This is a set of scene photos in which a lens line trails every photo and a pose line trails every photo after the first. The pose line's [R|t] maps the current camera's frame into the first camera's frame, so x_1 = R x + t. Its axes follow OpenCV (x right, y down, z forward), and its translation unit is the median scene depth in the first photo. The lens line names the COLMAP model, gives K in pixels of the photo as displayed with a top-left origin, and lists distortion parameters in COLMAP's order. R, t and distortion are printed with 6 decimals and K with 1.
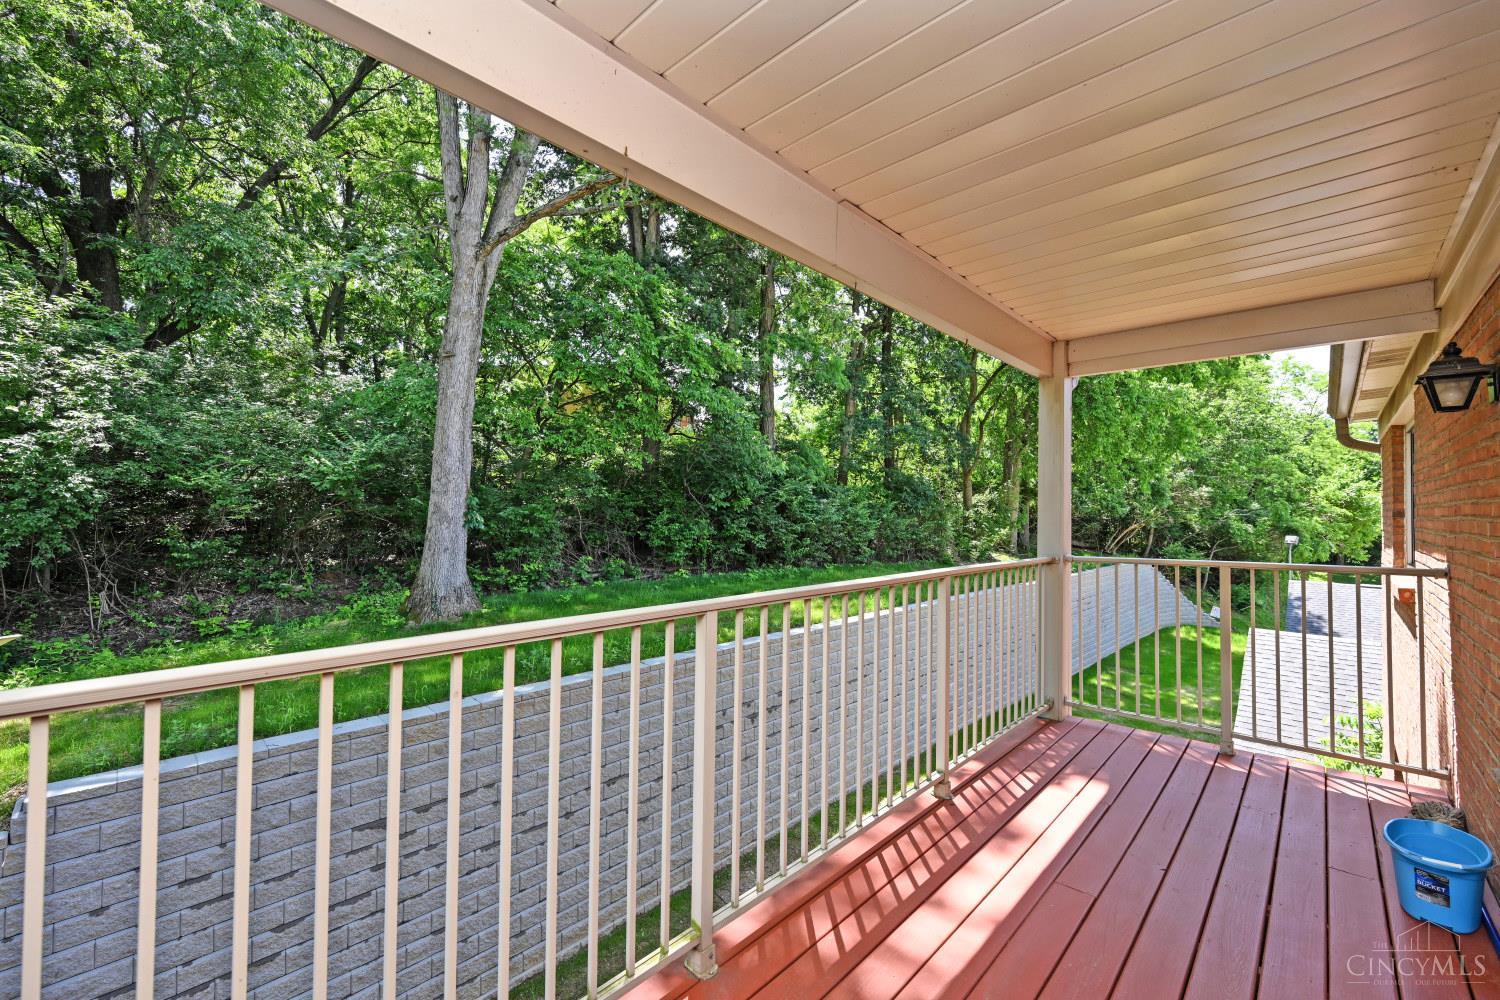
lens RADIAL K [[608.2, 0, 756.9], [0, 608.2, 497.6], [0, 0, 1]] dist [-0.000330, 0.000008]
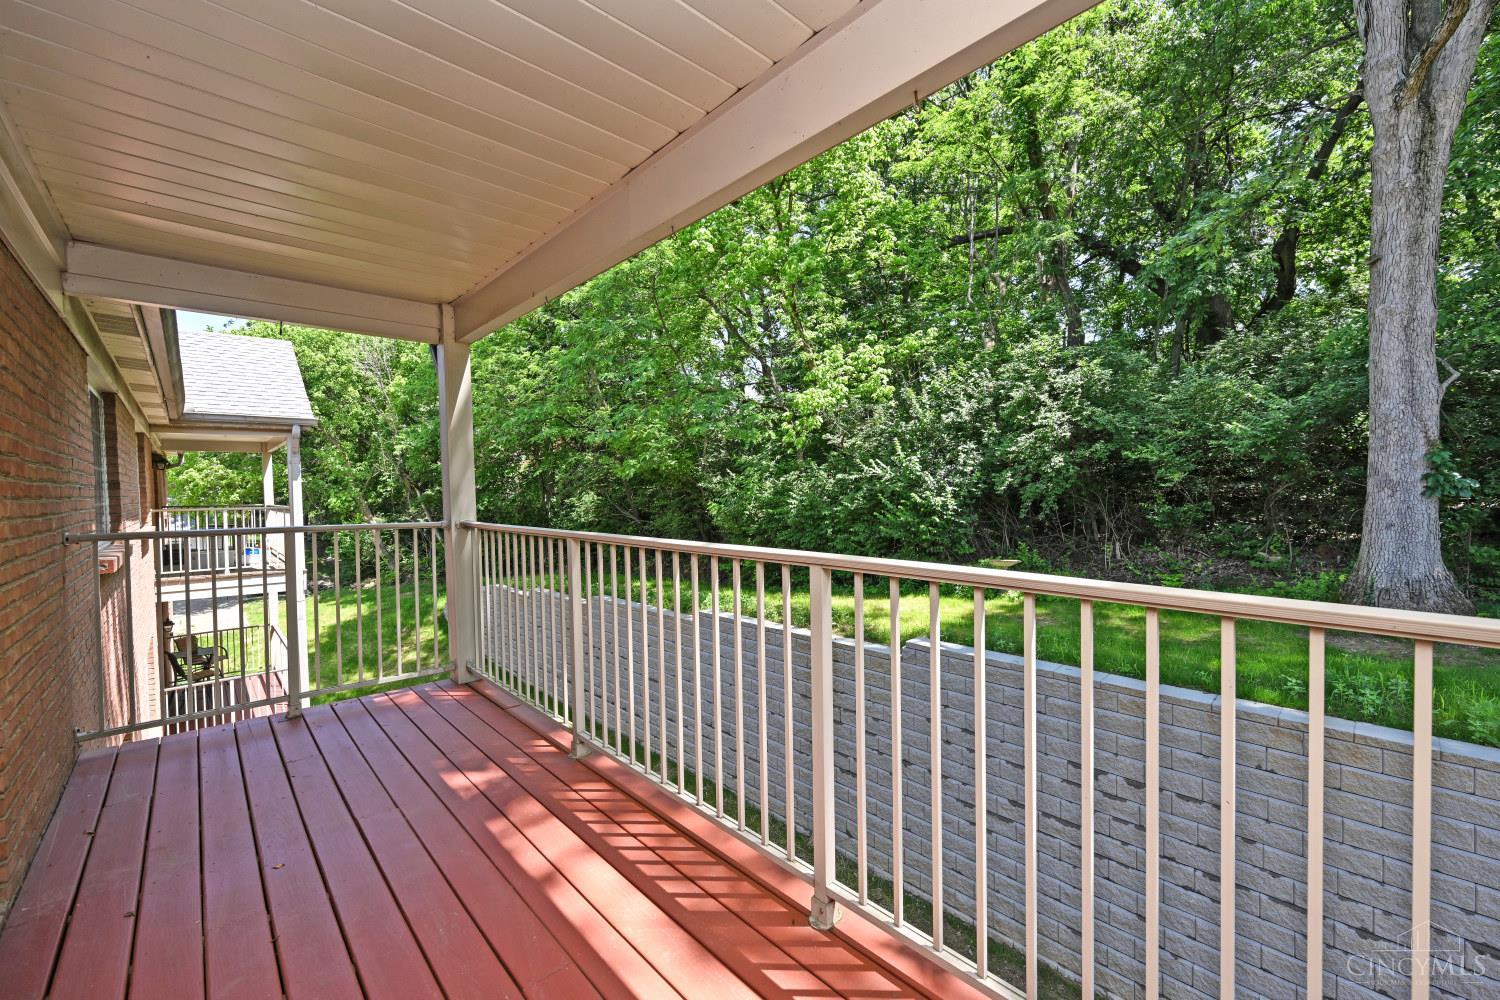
lens RADIAL K [[608.2, 0, 756.9], [0, 608.2, 497.6], [0, 0, 1]] dist [-0.000330, 0.000008]
pose [[-0.065114, 0.010514, -0.997822, 0.216193], [0.041217, 0.999119, 0.007838, 0.011331], [0.997026, -0.040617, -0.065490, 0.229790]]
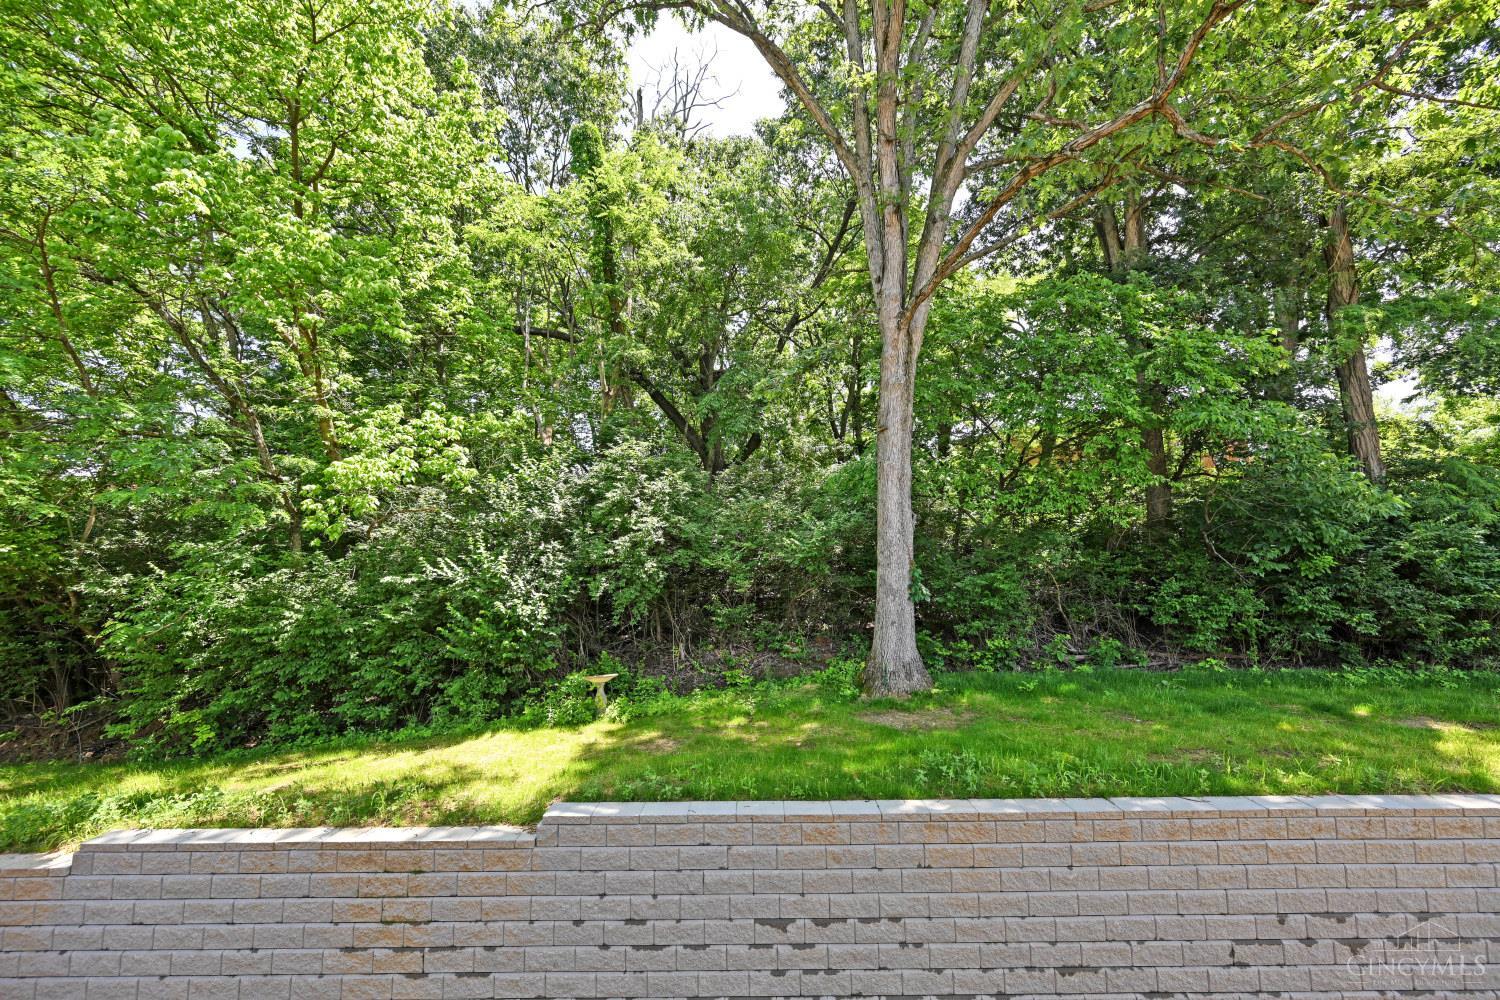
lens RADIAL K [[587.0, 0, 756.9], [0, 587.0, 508.4], [0, 0, 1]] dist [-0.001958, -0.000037]
pose [[0.680039, -0.097059, -0.726723, 0.038945], [0.033052, 0.994249, -0.101860, -0.007949], [0.732430, 0.045249, 0.679337, 0.145959]]
